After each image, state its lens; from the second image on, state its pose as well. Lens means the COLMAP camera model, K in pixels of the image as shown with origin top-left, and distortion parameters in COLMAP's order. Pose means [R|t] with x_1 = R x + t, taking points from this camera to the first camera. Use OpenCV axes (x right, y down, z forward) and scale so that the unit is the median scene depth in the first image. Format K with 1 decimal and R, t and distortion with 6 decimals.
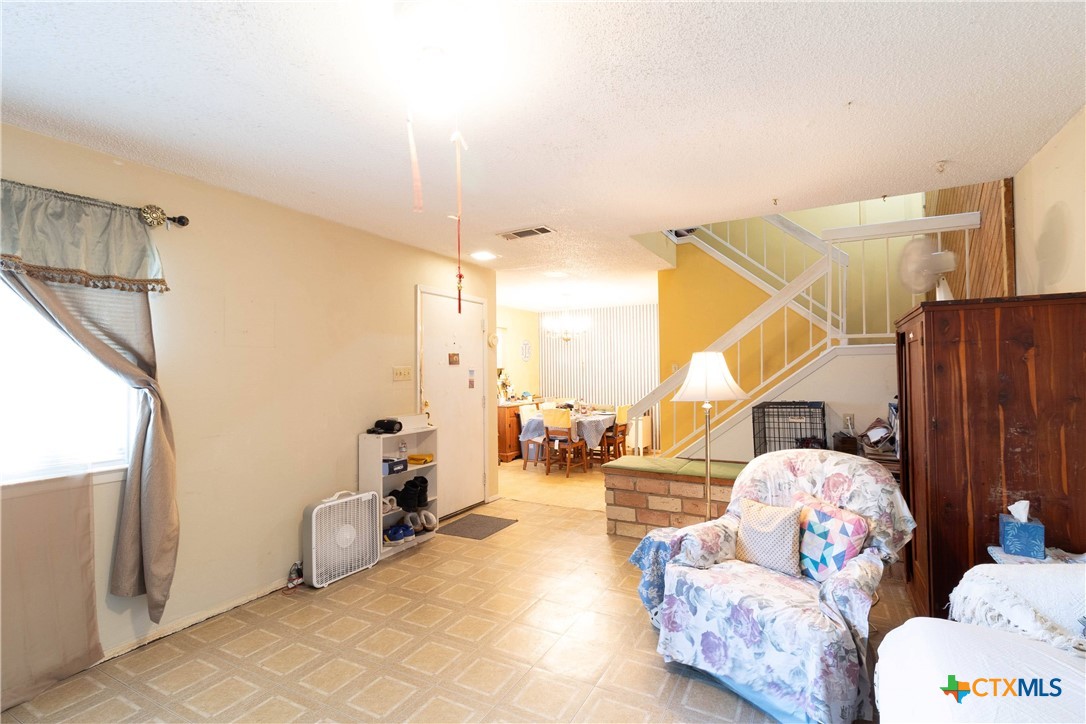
lens RADIAL K [[501.0, 0, 547.3], [0, 501.0, 358.5], [0, 0, 1]] dist [0.002603, -0.000618]
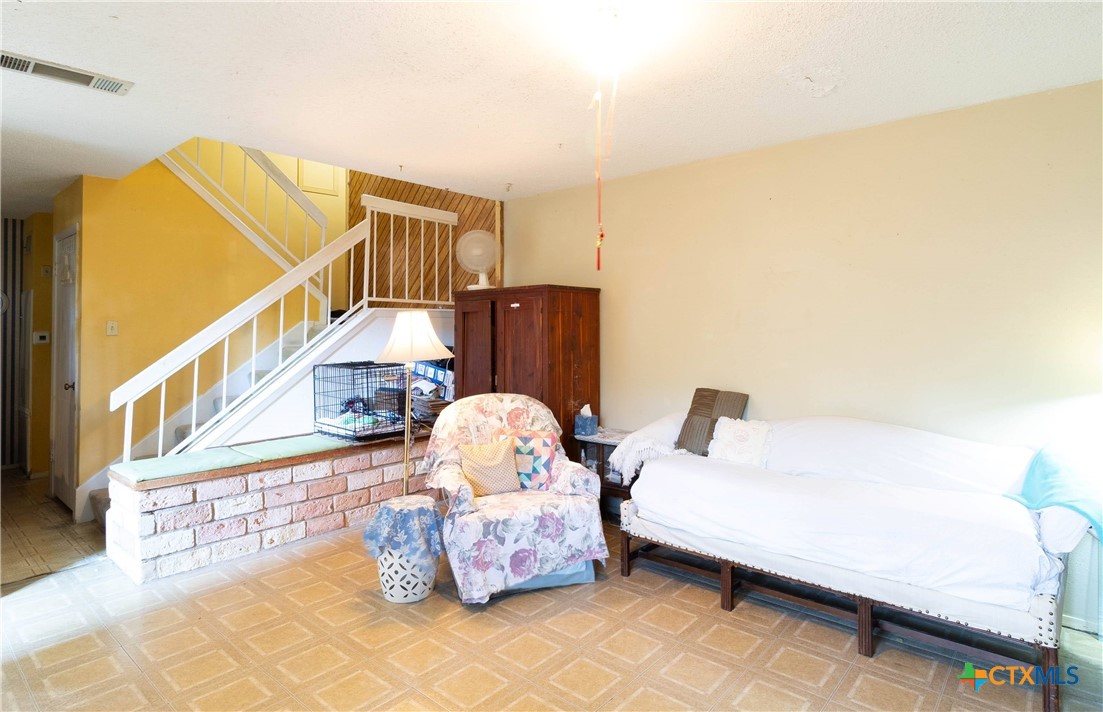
lens RADIAL K [[587.0, 0, 575.7], [0, 587.0, 321.0], [0, 0, 1]] dist [0.004347, 0.000634]
pose [[0.197122, 0.020062, 0.980174, -0.553202], [-0.020350, 0.999659, -0.016368, 0.013528], [-0.980168, -0.016720, 0.197463, 0.329528]]
